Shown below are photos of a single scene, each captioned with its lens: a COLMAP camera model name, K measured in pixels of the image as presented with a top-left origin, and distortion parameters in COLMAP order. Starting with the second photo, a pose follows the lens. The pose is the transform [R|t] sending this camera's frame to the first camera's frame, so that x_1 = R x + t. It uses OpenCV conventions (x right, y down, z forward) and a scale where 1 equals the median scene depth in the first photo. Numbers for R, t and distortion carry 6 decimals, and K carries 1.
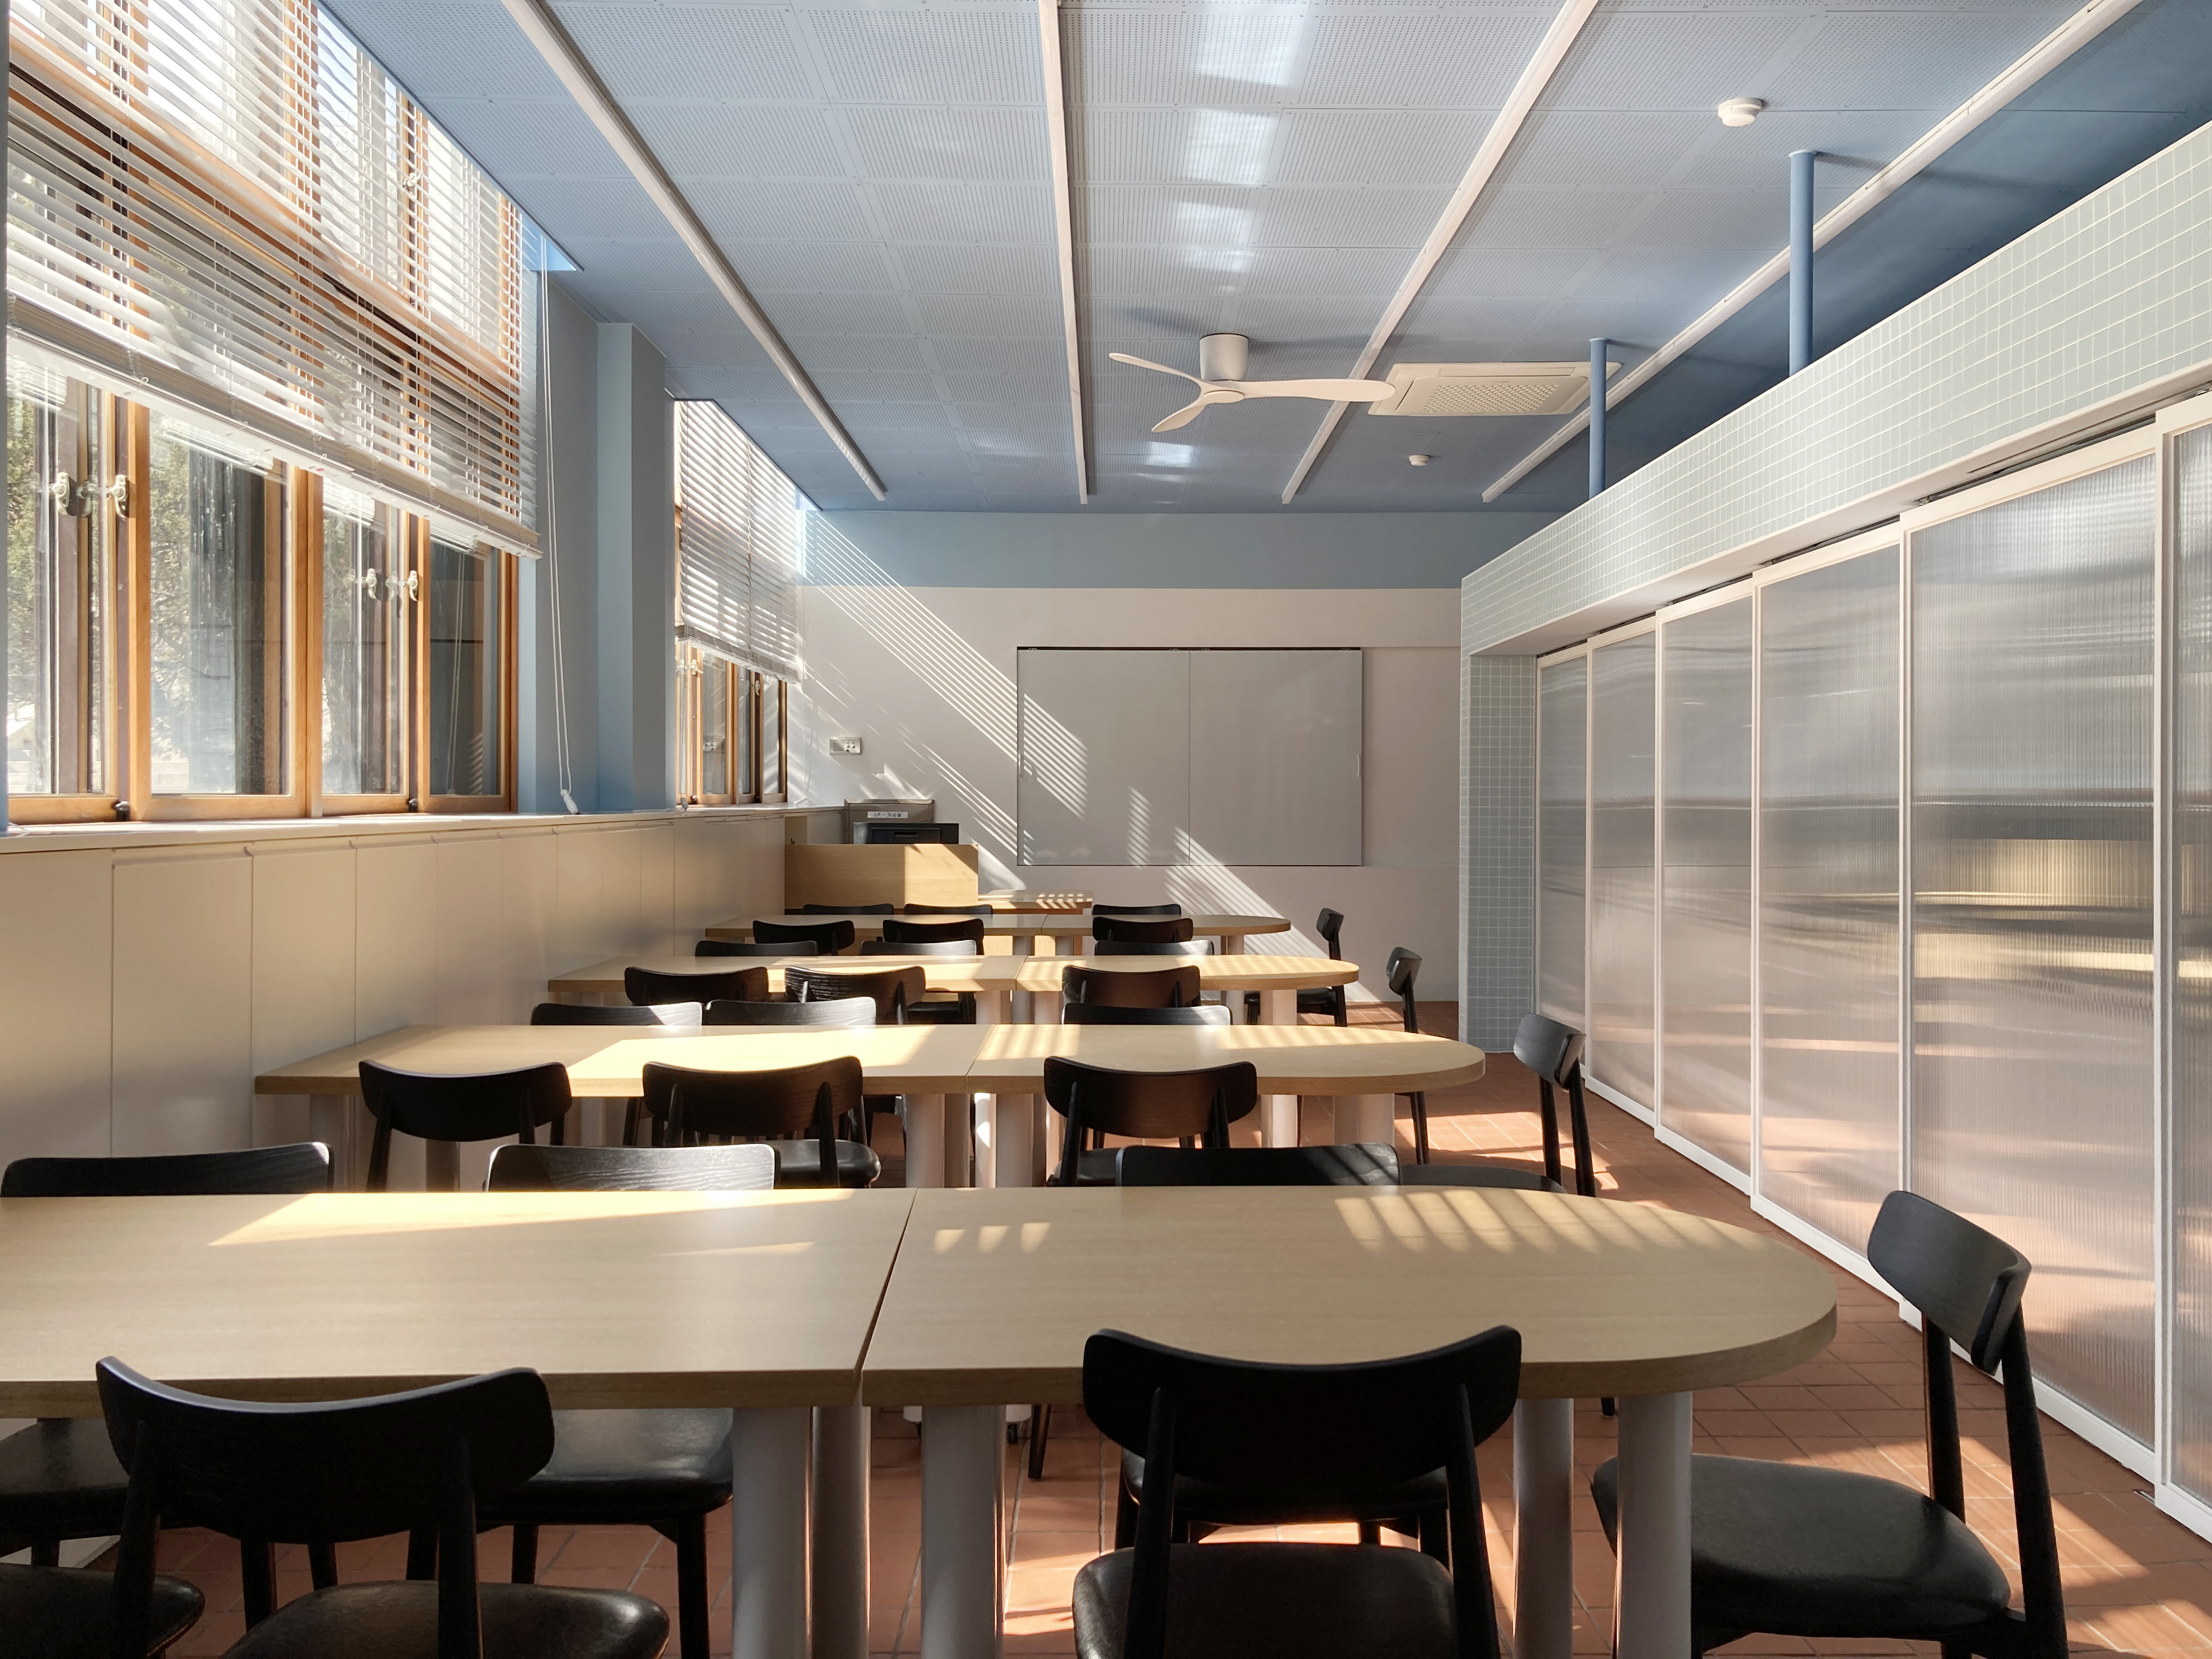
lens RADIAL K [[1811.8, 0, 1106.8], [0, 1811.8, 823.6], [0, 0, 1]] dist [0.047972, -0.001631]
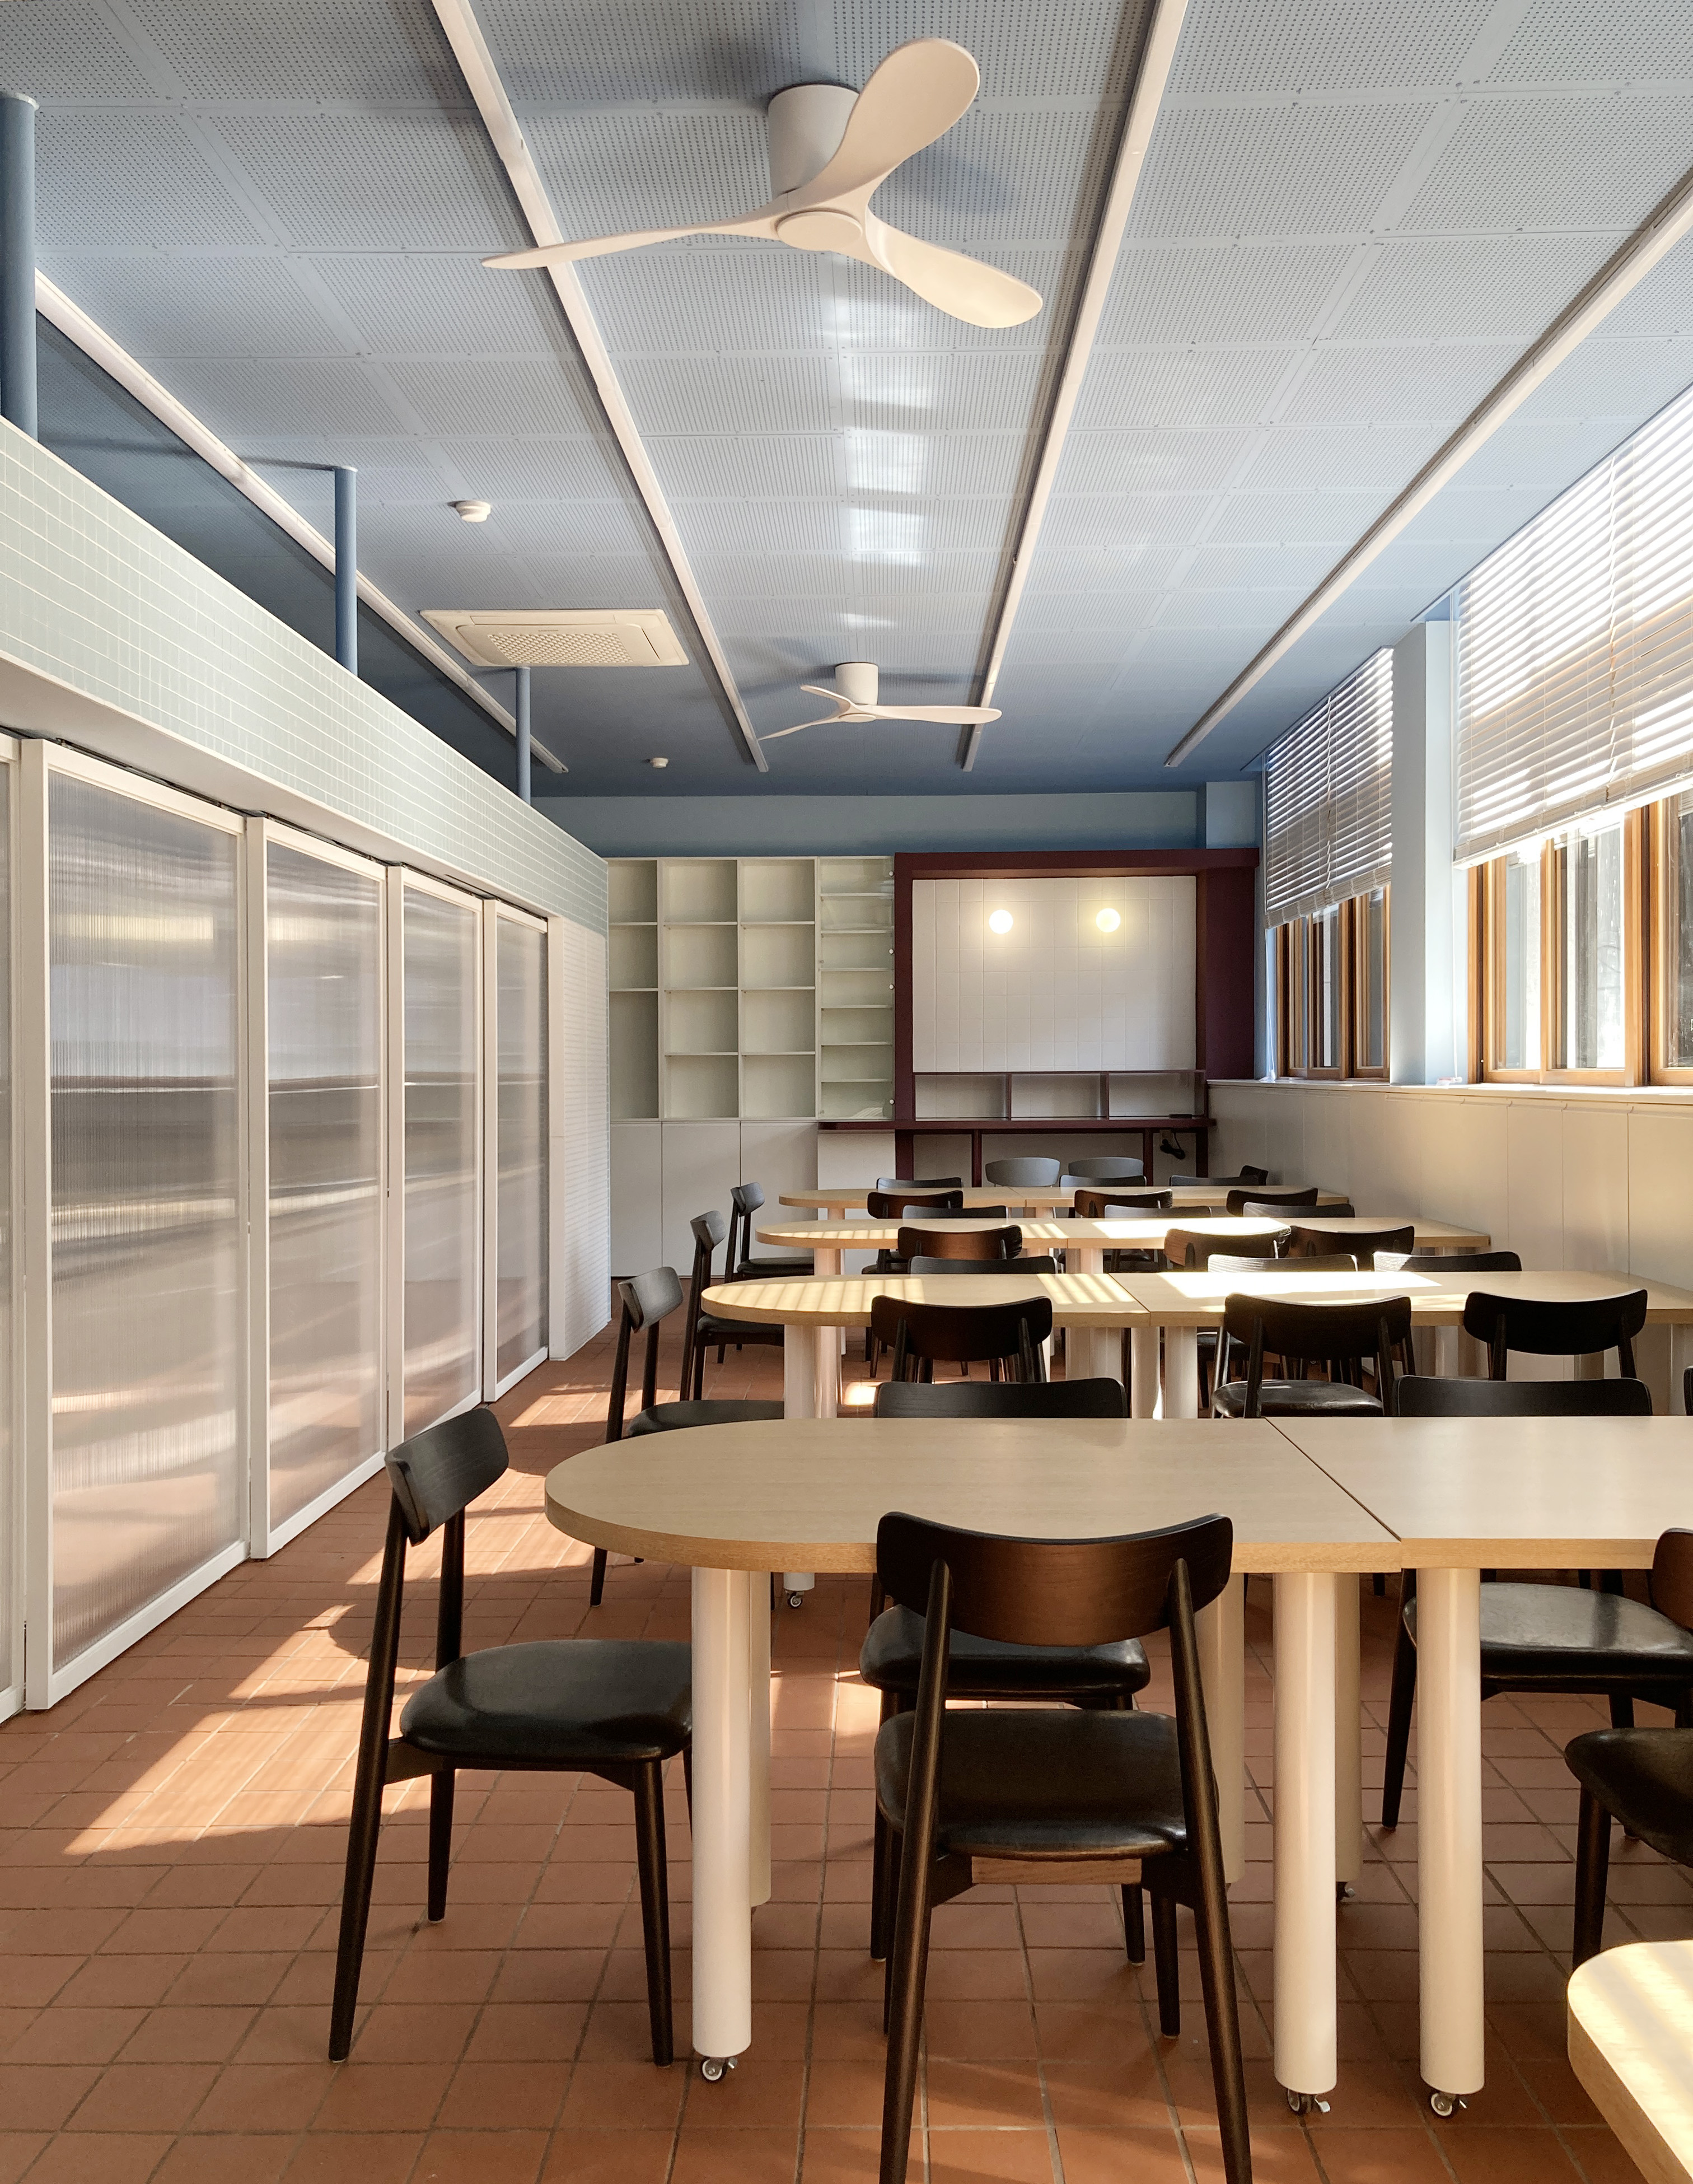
lens RADIAL K [[1916.5, 0, 848.0], [0, 1916.5, 1090.1], [0, 0, 1]] dist [0.015147, 0.015221]
pose [[-0.999784, 0.003147, 0.020565, 0.064936], [0.003411, 0.999912, 0.012833, -0.019835], [-0.020523, 0.012900, -0.999706, 2.038389]]
